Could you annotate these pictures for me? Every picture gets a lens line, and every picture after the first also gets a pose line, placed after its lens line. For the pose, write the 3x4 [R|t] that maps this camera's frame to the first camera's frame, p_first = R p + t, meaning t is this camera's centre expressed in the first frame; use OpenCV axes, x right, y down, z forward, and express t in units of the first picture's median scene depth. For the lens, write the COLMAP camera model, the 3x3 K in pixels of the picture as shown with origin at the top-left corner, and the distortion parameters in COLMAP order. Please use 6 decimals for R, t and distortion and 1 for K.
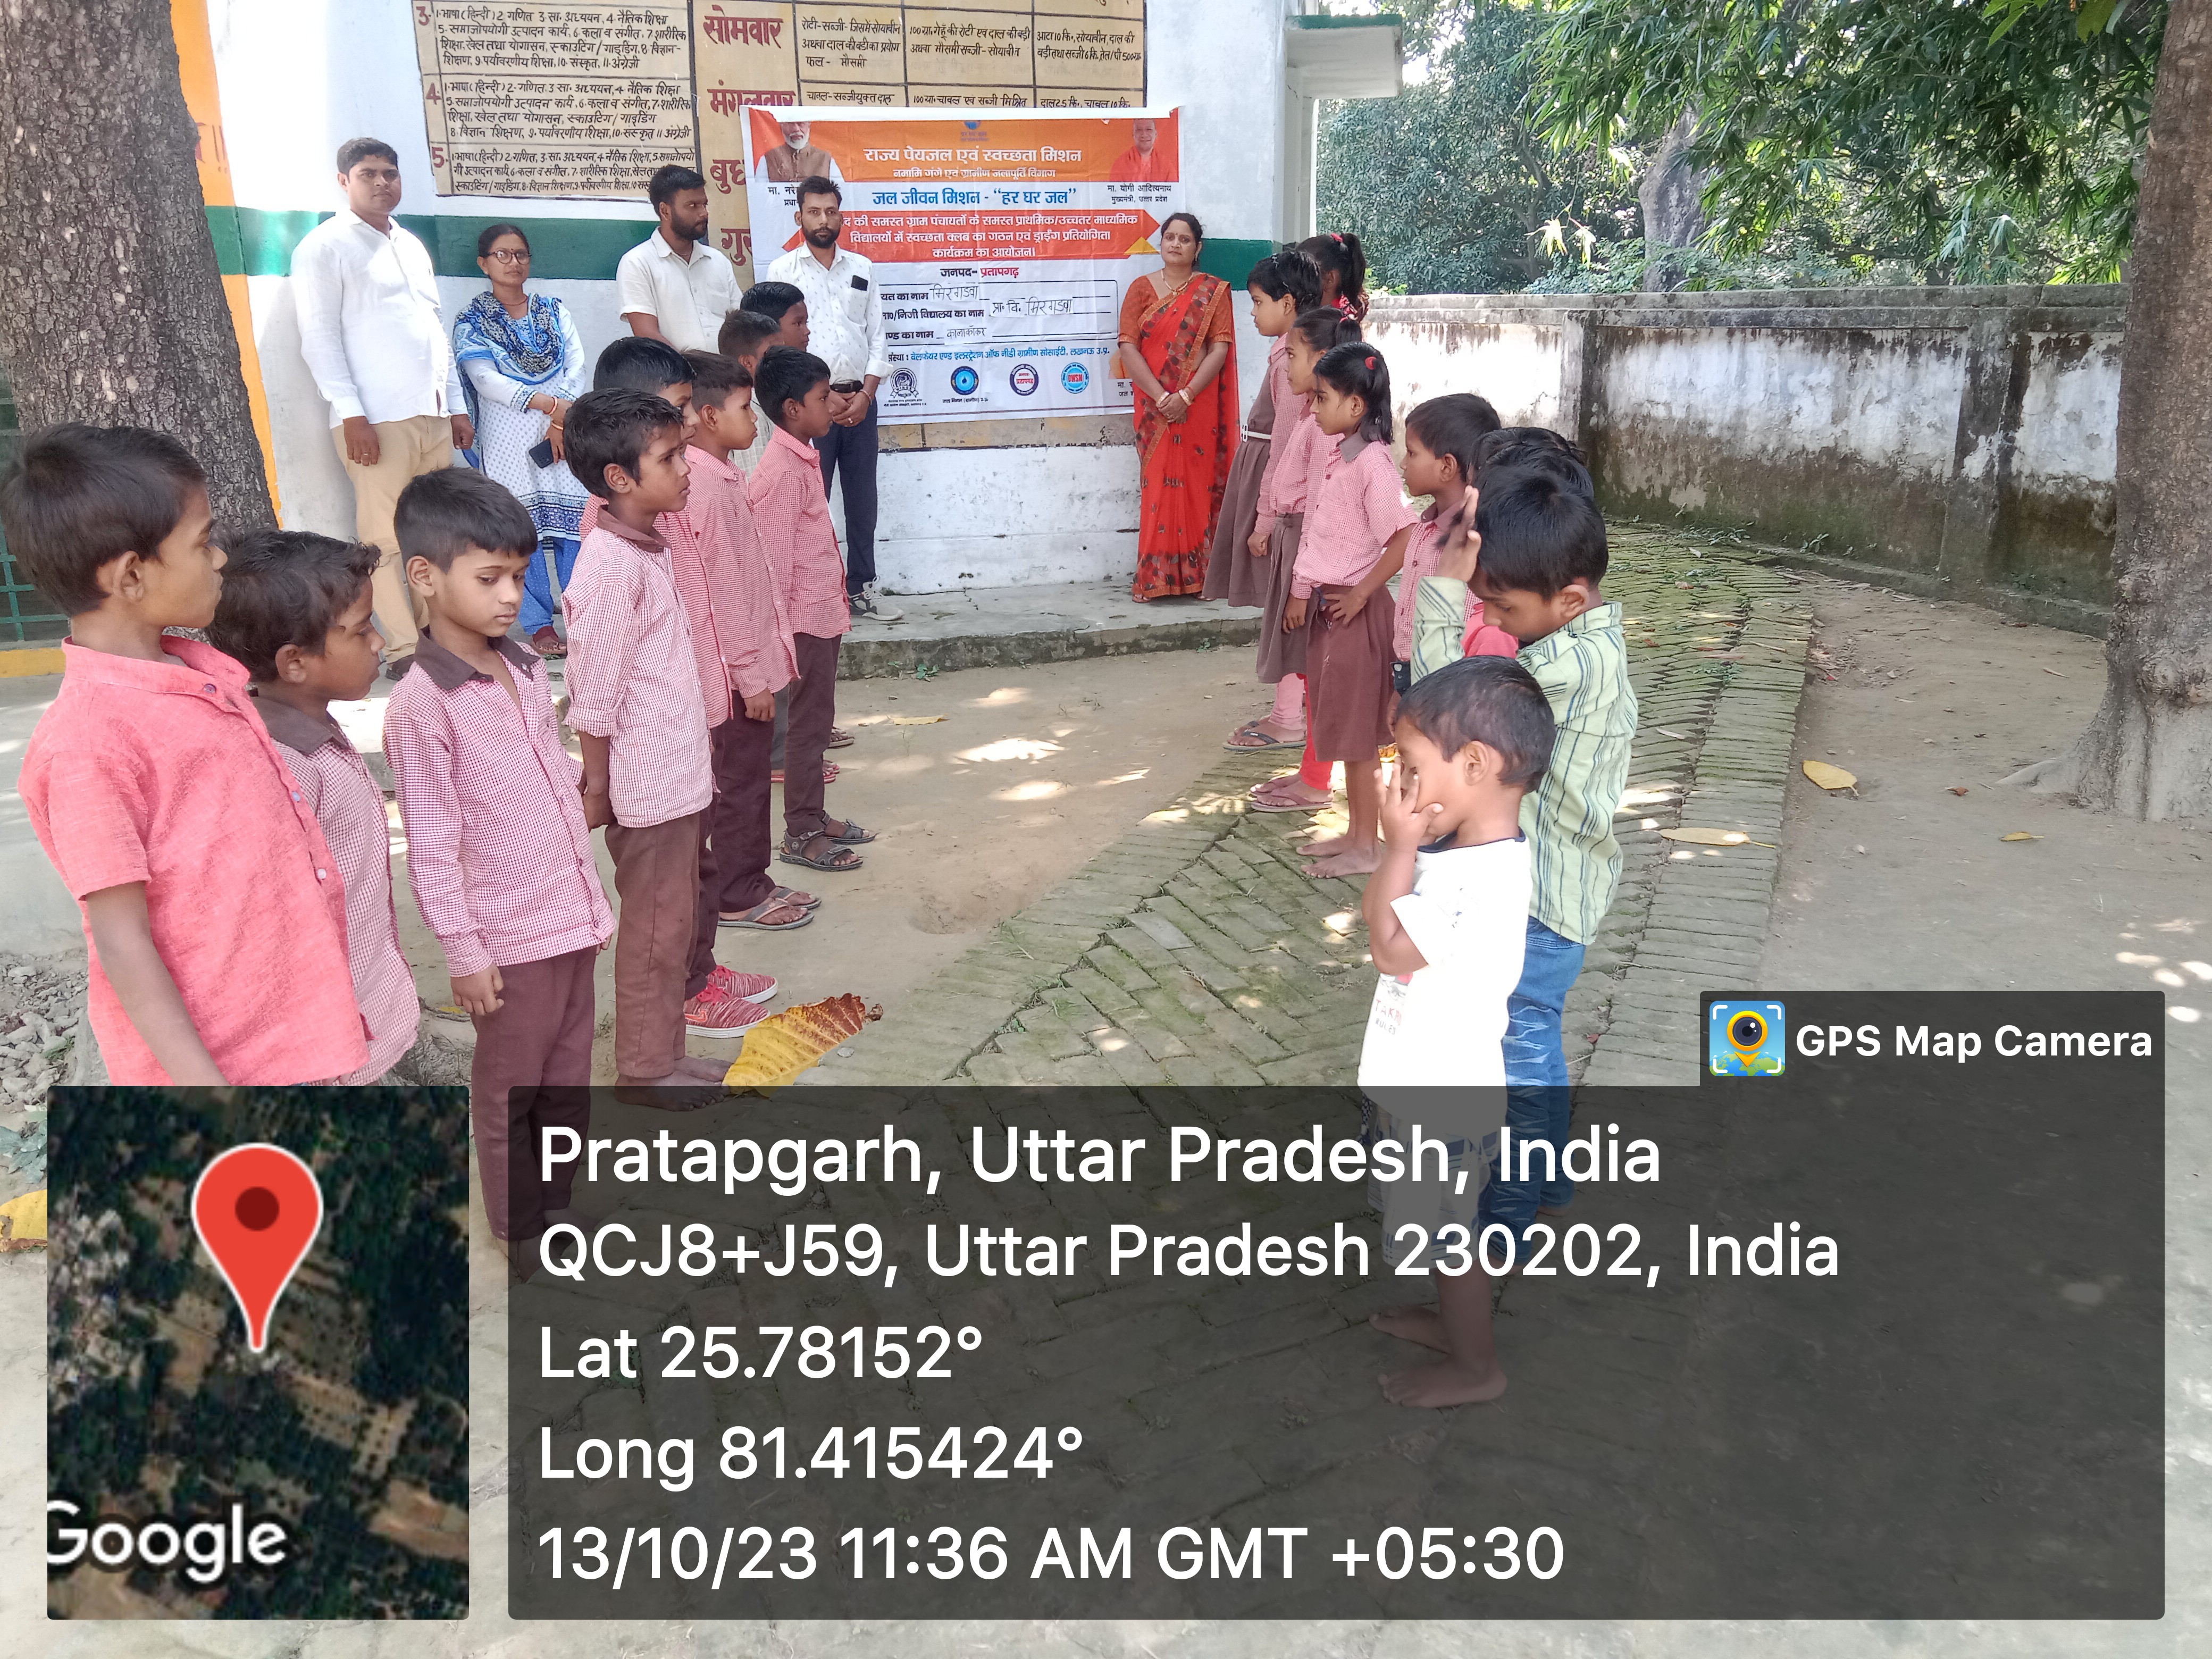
lens RADIAL K [[1756.6, 0, 1102.9], [0, 1756.6, 836.3], [0, 0, 1]] dist [-0.038720, 0.065070]
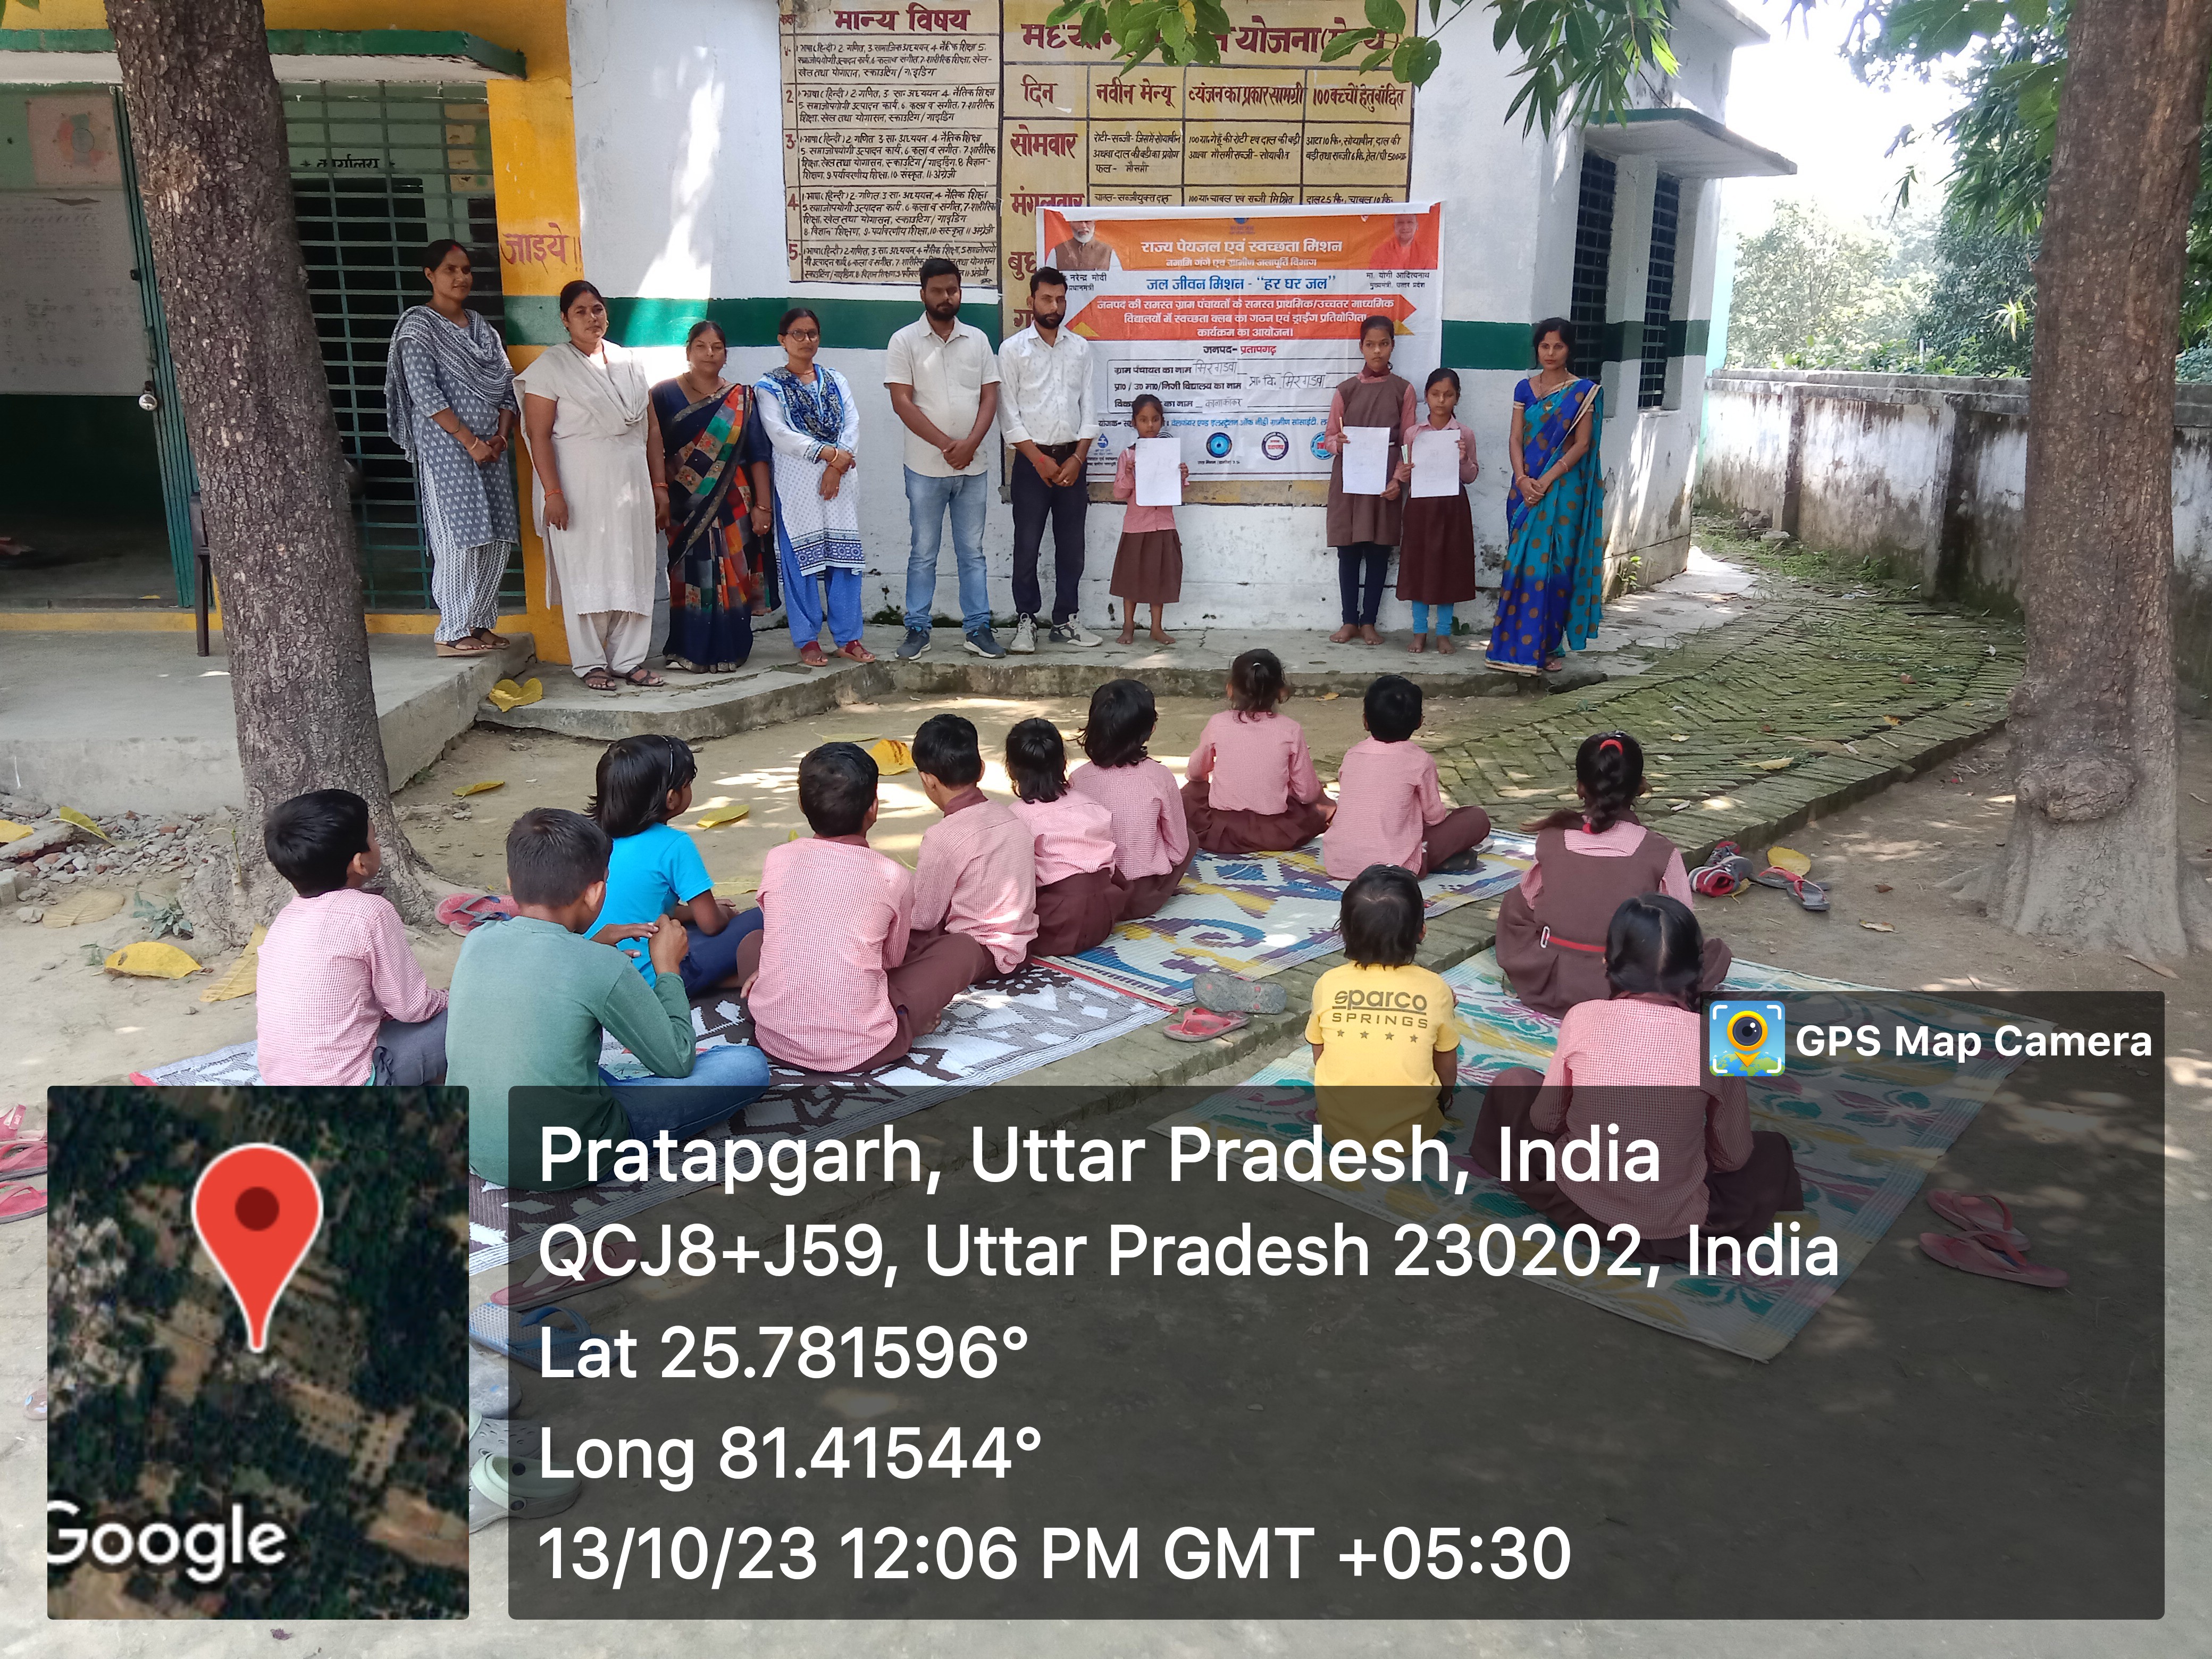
lens RADIAL K [[1739.6, 0, 1107.0], [0, 1739.6, 831.6], [0, 0, 1]] dist [-0.007025, -0.003303]
pose [[0.932472, 0.114152, -0.342731, 0.287624], [-0.123282, 0.992360, -0.004892, 0.001520], [0.339554, 0.046815, 0.939421, -0.069343]]
